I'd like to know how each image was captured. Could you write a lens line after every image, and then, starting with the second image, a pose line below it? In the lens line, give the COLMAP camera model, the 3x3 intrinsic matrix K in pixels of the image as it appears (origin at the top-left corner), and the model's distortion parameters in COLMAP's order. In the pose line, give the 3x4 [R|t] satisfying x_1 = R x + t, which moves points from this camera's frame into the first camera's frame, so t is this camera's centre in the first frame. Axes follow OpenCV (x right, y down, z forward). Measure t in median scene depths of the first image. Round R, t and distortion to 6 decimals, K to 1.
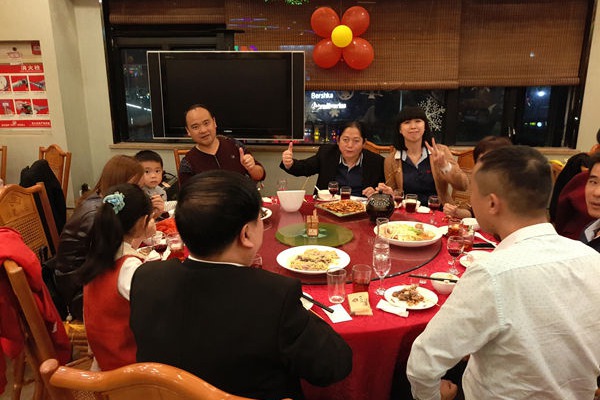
lens RADIAL K [[493.9, 0, 299.9], [0, 493.9, 221.2], [0, 0, 1]] dist [-0.009438, 0.002963]
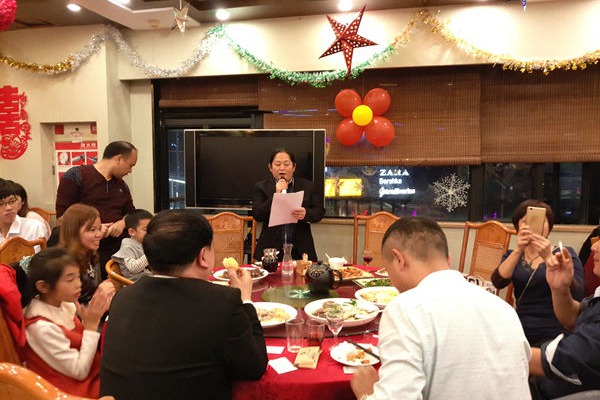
lens RADIAL K [[493.9, 0, 299.9], [0, 493.9, 221.2], [0, 0, 1]] dist [-0.009438, 0.002963]
pose [[0.989574, 0.021277, -0.142444, 0.102375], [-0.044914, 0.985296, -0.164848, 0.026297], [0.136842, 0.169527, 0.975979, -0.008971]]
